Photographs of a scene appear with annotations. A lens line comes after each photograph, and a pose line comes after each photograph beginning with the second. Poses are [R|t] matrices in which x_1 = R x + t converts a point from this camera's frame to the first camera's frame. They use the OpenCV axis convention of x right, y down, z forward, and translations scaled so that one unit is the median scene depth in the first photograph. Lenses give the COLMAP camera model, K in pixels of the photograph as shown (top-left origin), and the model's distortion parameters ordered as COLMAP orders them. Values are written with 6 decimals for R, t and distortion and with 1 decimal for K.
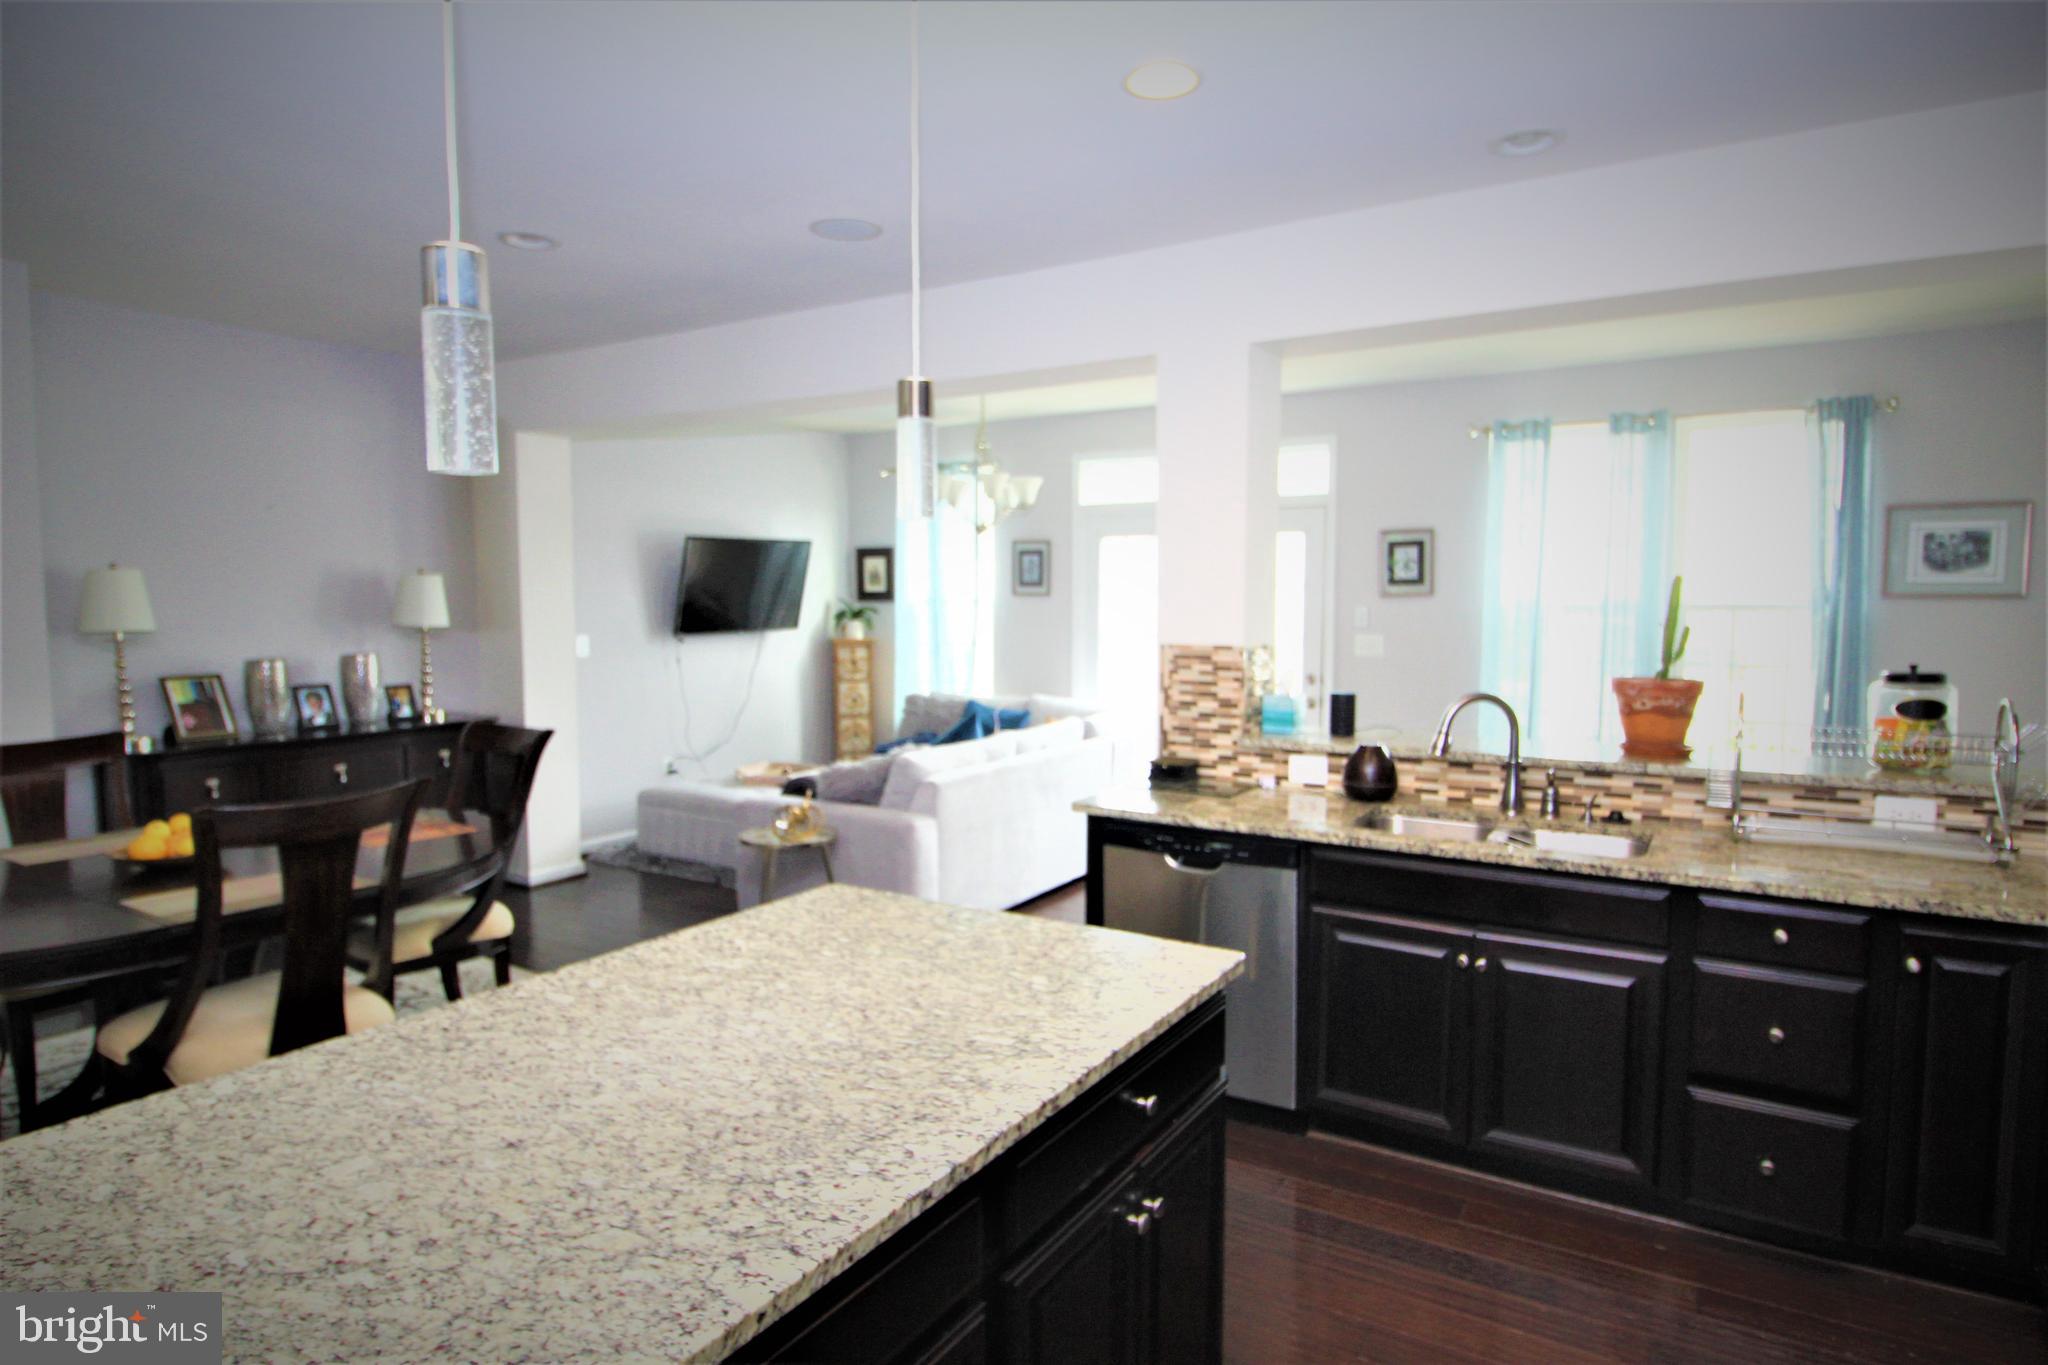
lens RADIAL K [[1134.3, 0, 1032.3], [0, 1134.3, 680.5], [0, 0, 1]] dist [0.006215, -0.021112]
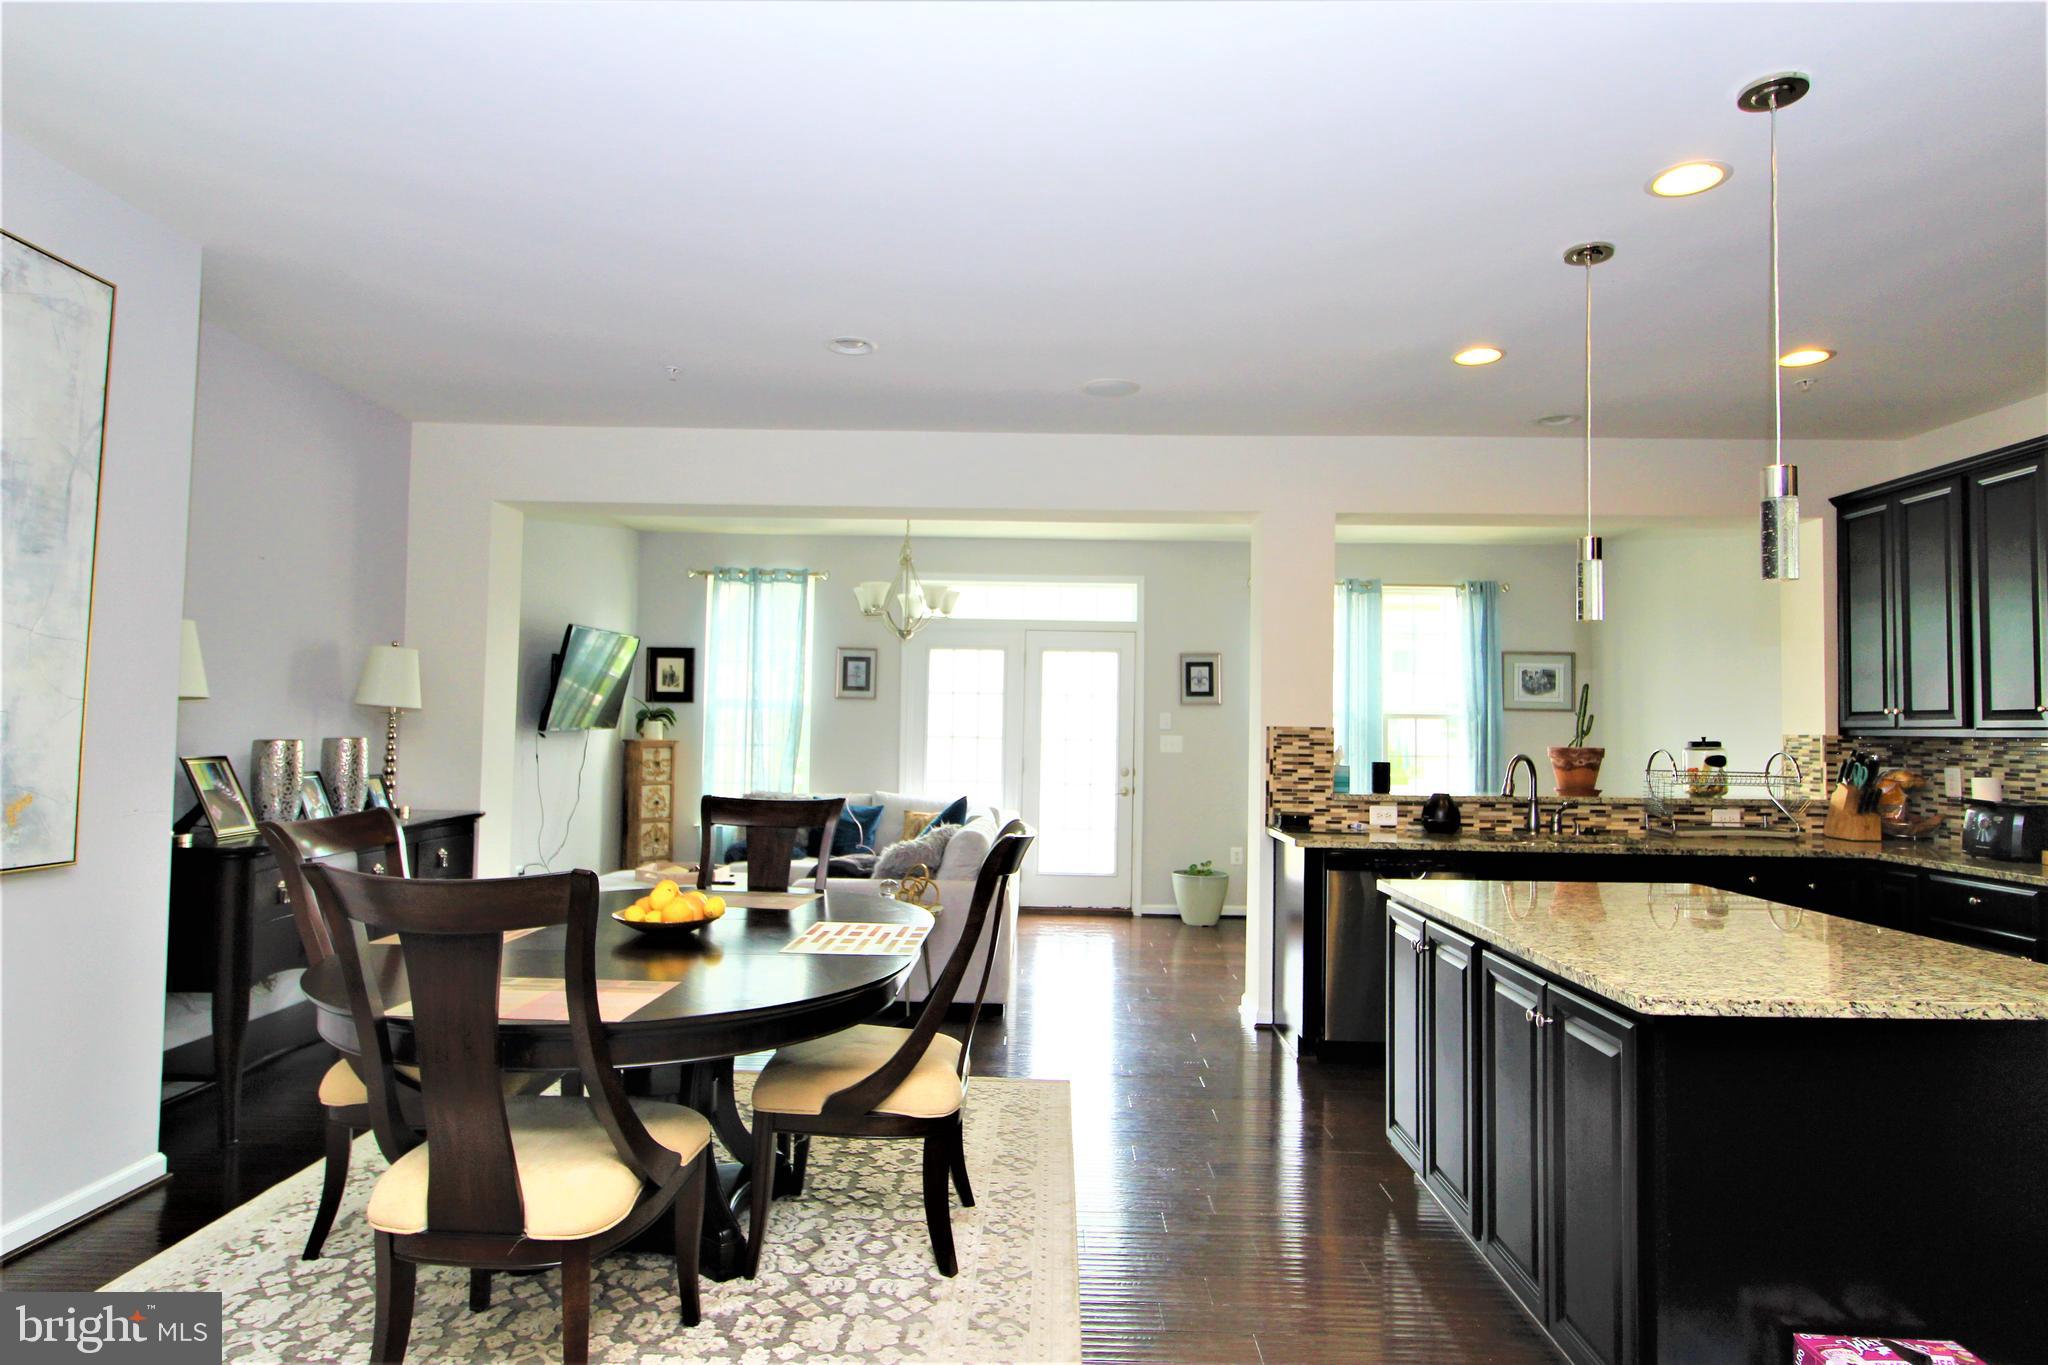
lens RADIAL K [[1134.3, 0, 1032.3], [0, 1134.3, 680.5], [0, 0, 1]] dist [0.006215, -0.021112]
pose [[0.854448, 0.036430, 0.518258, -0.804446], [0.022549, 0.993998, -0.107049, 0.049863], [-0.519048, 0.103154, 0.848498, 0.017555]]
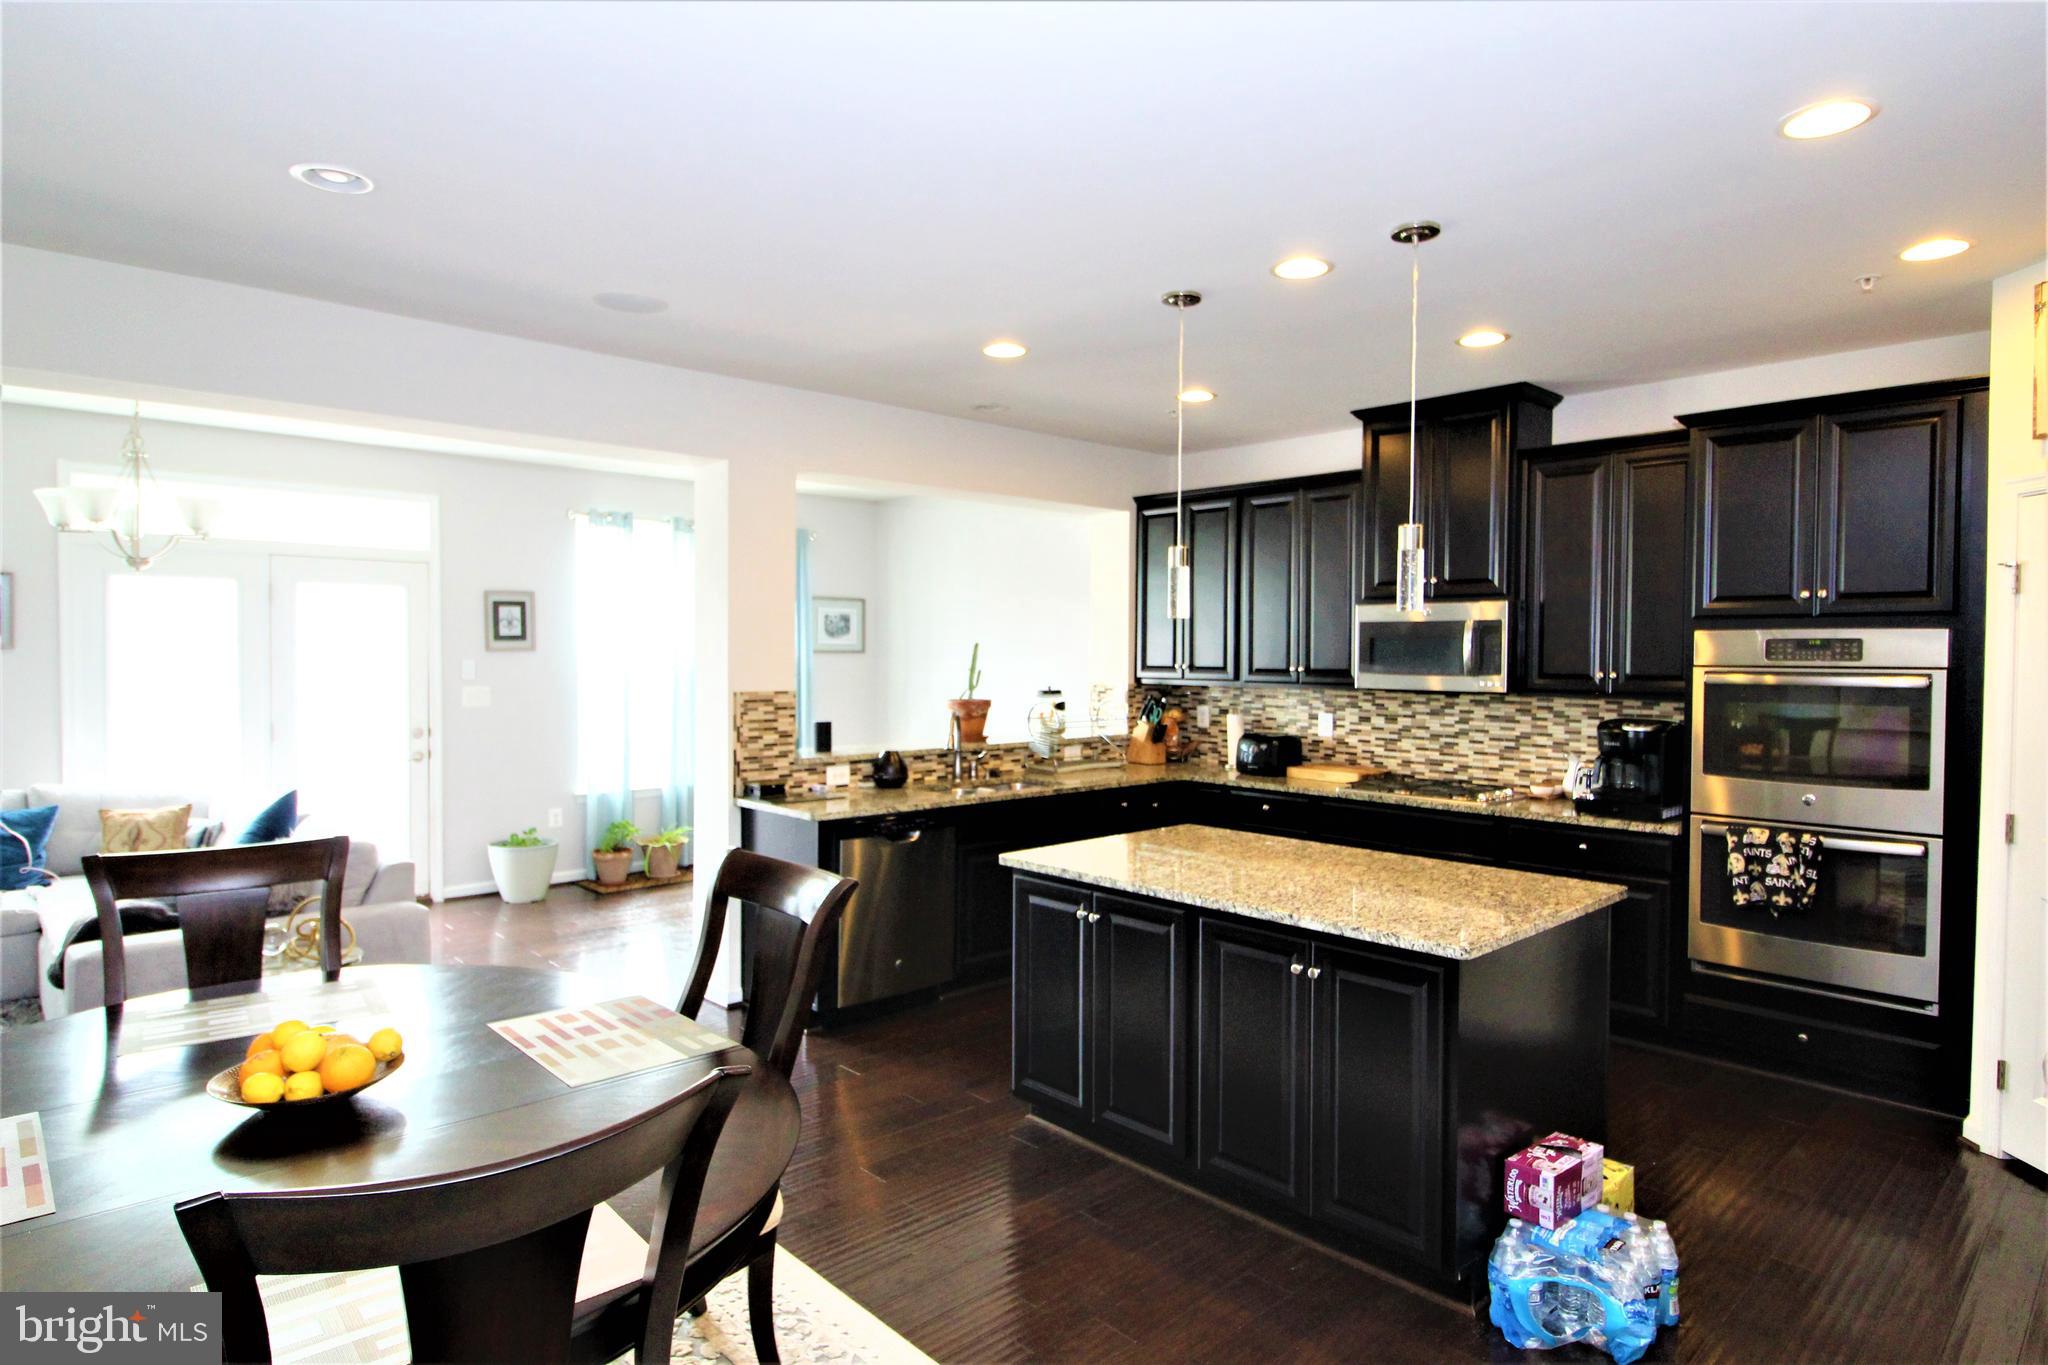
lens RADIAL K [[1134.3, 0, 1032.3], [0, 1134.3, 680.5], [0, 0, 1]] dist [0.006215, -0.021112]
pose [[0.250614, -0.023286, 0.967807, -1.001708], [0.065349, 0.997837, 0.007086, -0.032116], [-0.965879, 0.061470, 0.251594, 0.373620]]
